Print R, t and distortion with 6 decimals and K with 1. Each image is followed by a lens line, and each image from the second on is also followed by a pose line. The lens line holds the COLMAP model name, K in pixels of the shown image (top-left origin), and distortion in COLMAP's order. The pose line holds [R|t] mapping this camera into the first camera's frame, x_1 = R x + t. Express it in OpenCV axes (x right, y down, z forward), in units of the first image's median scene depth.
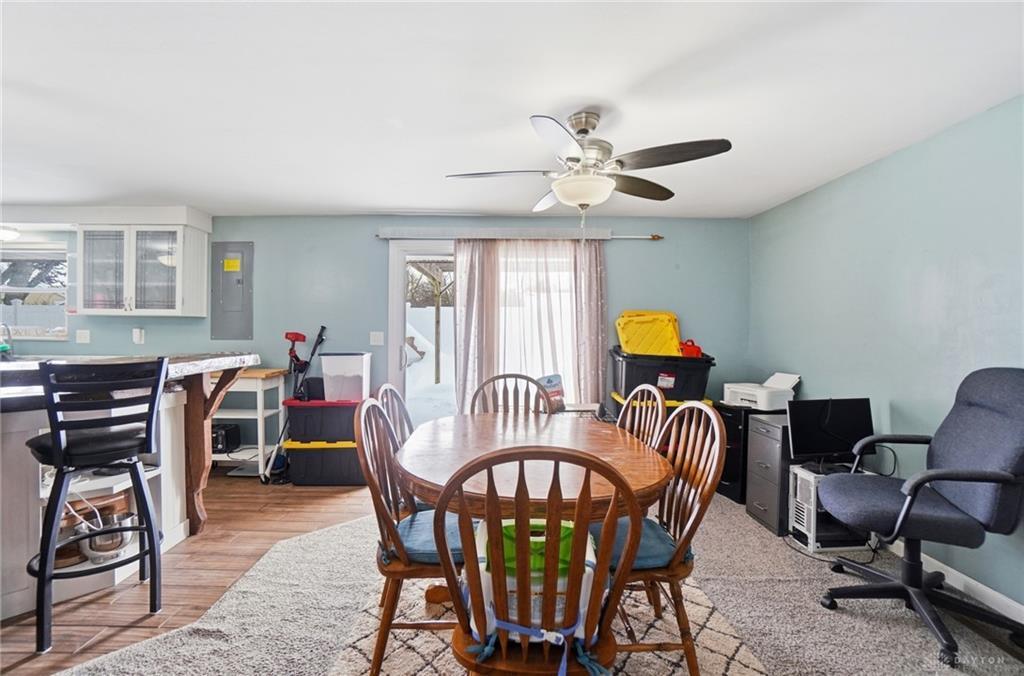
lens RADIAL K [[458.6, 0, 501.9], [0, 458.6, 336.5], [0, 0, 1]] dist [-0.060972, 0.020427]
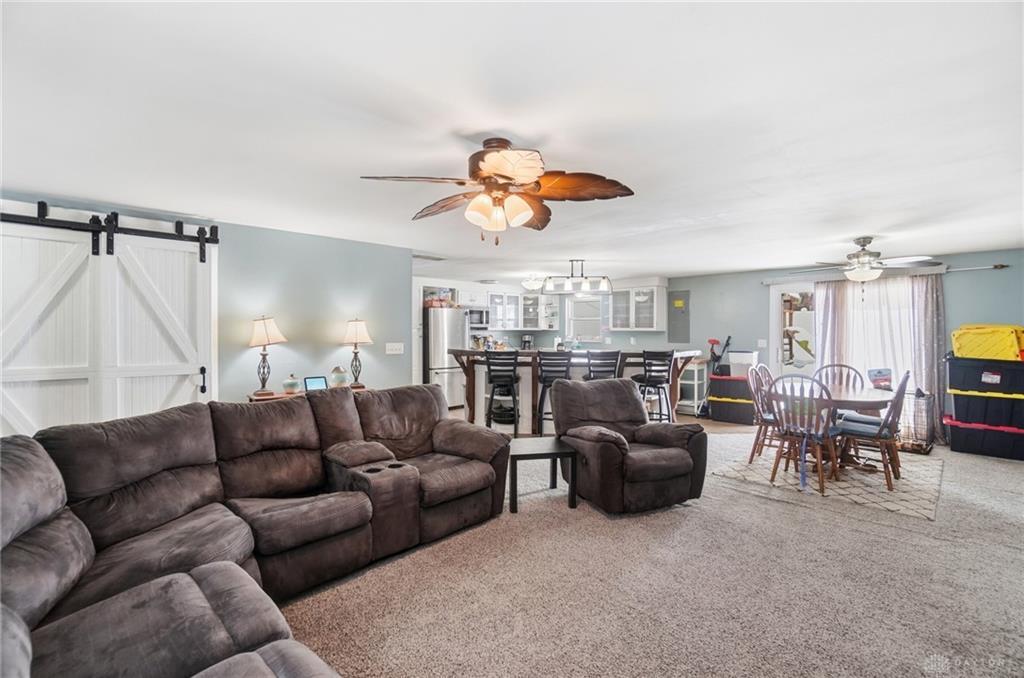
lens RADIAL K [[458.6, 0, 501.9], [0, 458.6, 337.5], [0, 0, 1]] dist [-0.060972, 0.020427]
pose [[0.684114, 0.003827, -0.729365, 0.308214], [-0.004349, 0.999990, 0.001167, -0.016708], [0.729362, 0.002374, 0.684123, -0.919909]]
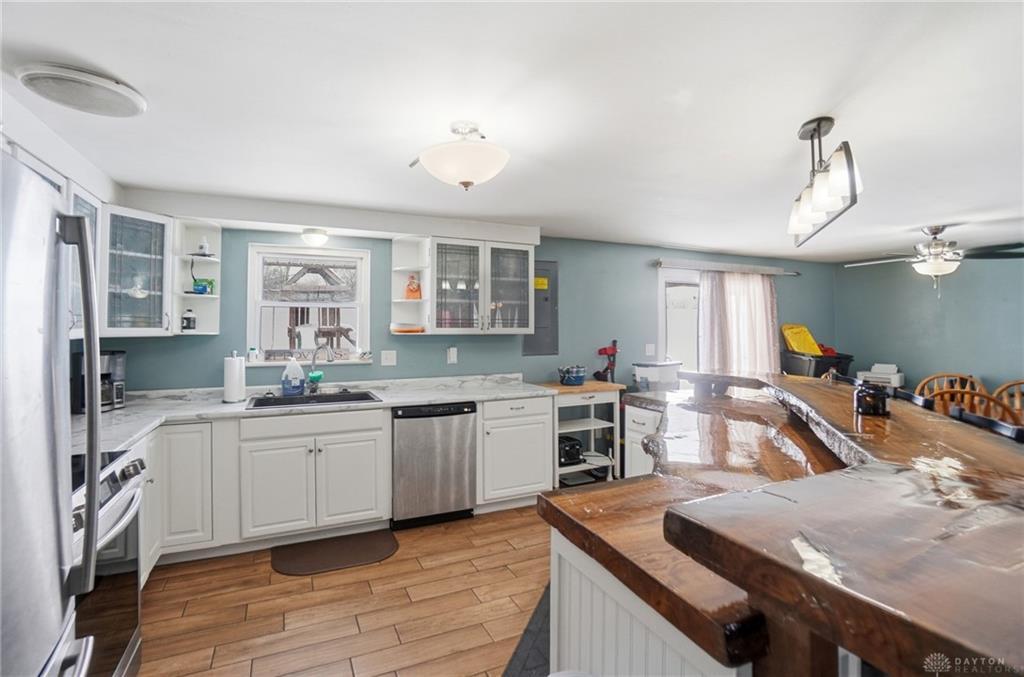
lens RADIAL K [[458.6, 0, 501.9], [0, 458.6, 337.0], [0, 0, 1]] dist [-0.060972, 0.020427]
pose [[0.916938, -0.019458, 0.398556, -1.204646], [0.013205, 0.999743, 0.018428, -0.060934], [-0.398812, -0.011634, 0.916959, 0.074565]]
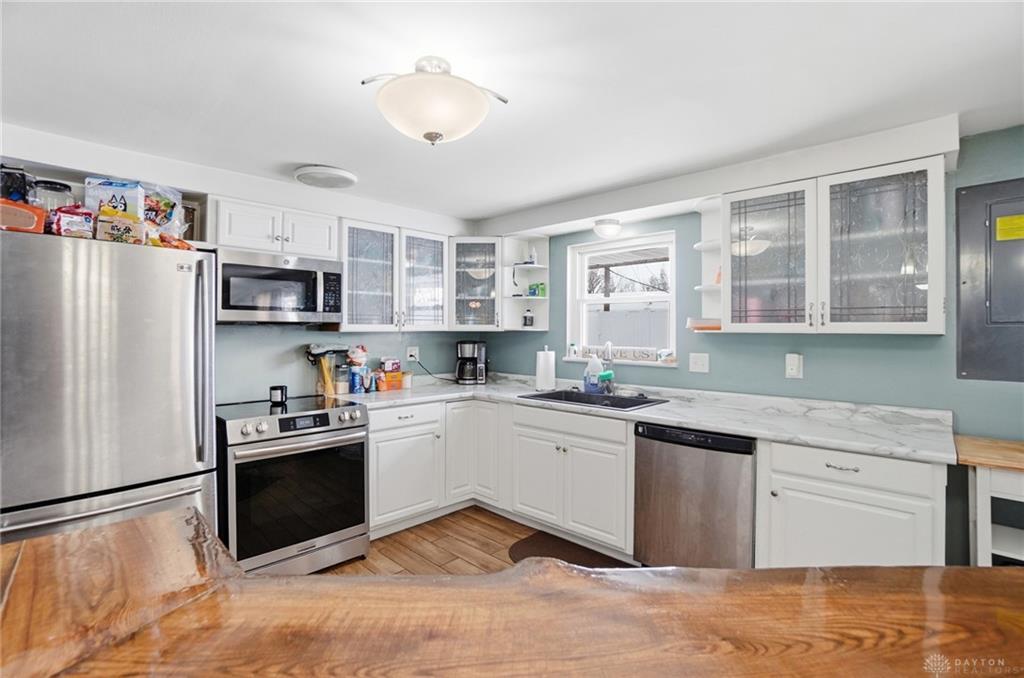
lens RADIAL K [[458.6, 0, 501.9], [0, 458.6, 337.5], [0, 0, 1]] dist [-0.060972, 0.020427]
pose [[0.709184, 0.001514, -0.705022, -0.723880], [-0.002816, 0.999996, -0.000686, -0.041444], [0.705018, 0.002472, 0.709185, 0.300723]]
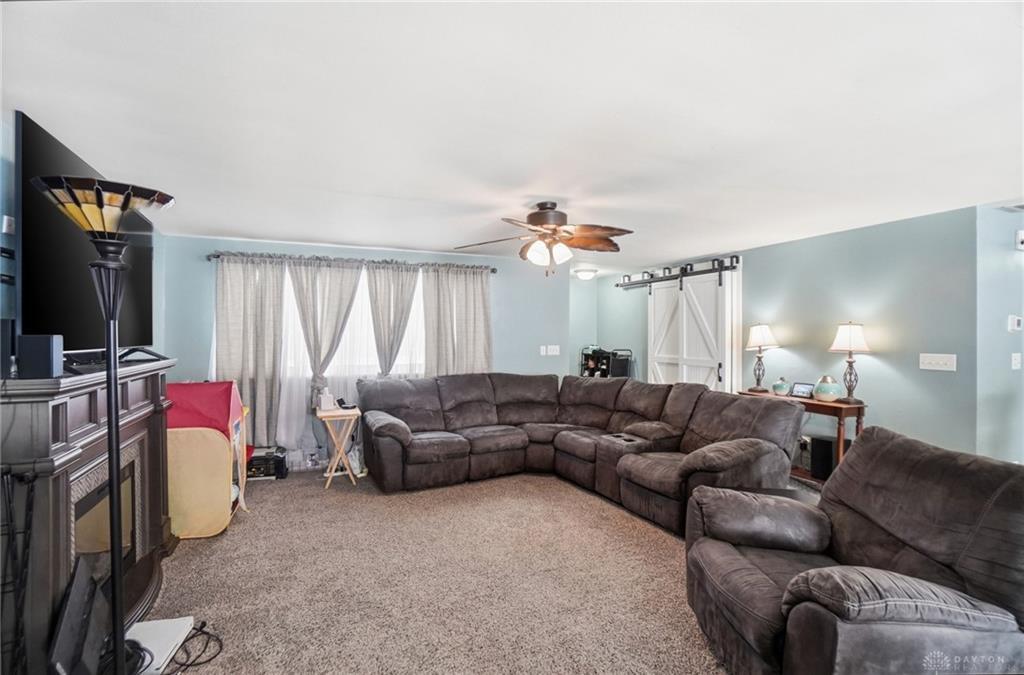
lens RADIAL K [[458.6, 0, 501.9], [0, 458.6, 336.0], [0, 0, 1]] dist [-0.060972, 0.020427]
pose [[-0.921757, -0.007706, -0.387691, 0.271784], [-0.011730, 0.999899, 0.008013, -0.031386], [0.387590, 0.011934, -0.921755, 0.273191]]
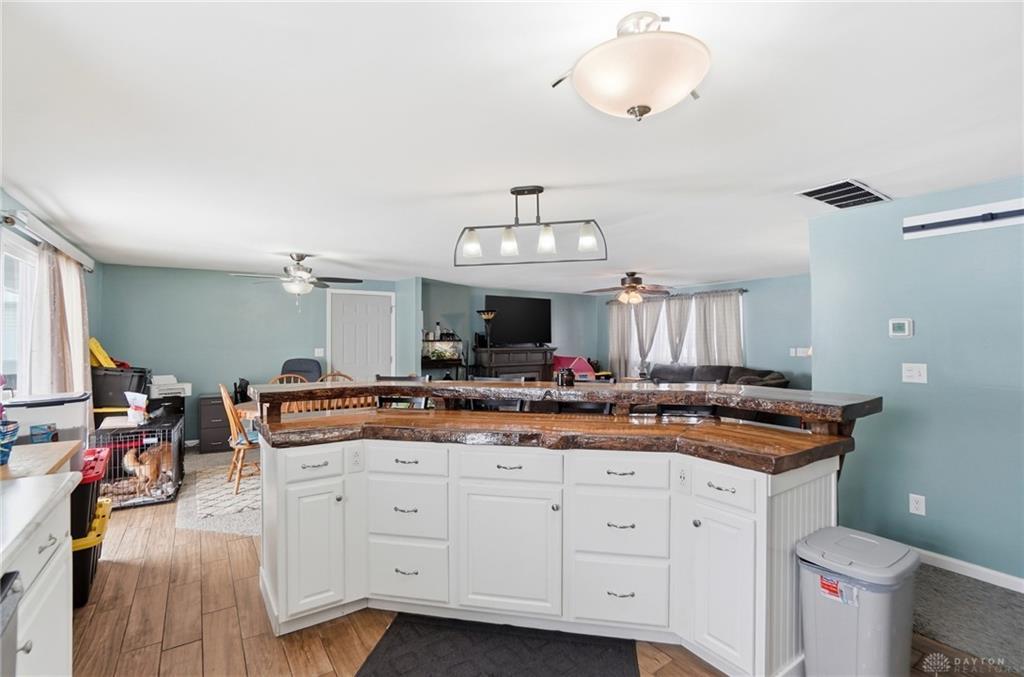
lens RADIAL K [[458.6, 0, 501.9], [0, 458.6, 337.0], [0, 0, 1]] dist [-0.060972, 0.020427]
pose [[-0.554150, -0.003943, 0.832408, -1.275845], [0.007765, 0.999921, 0.009907, -0.056386], [-0.832381, 0.011954, -0.554075, 0.845027]]
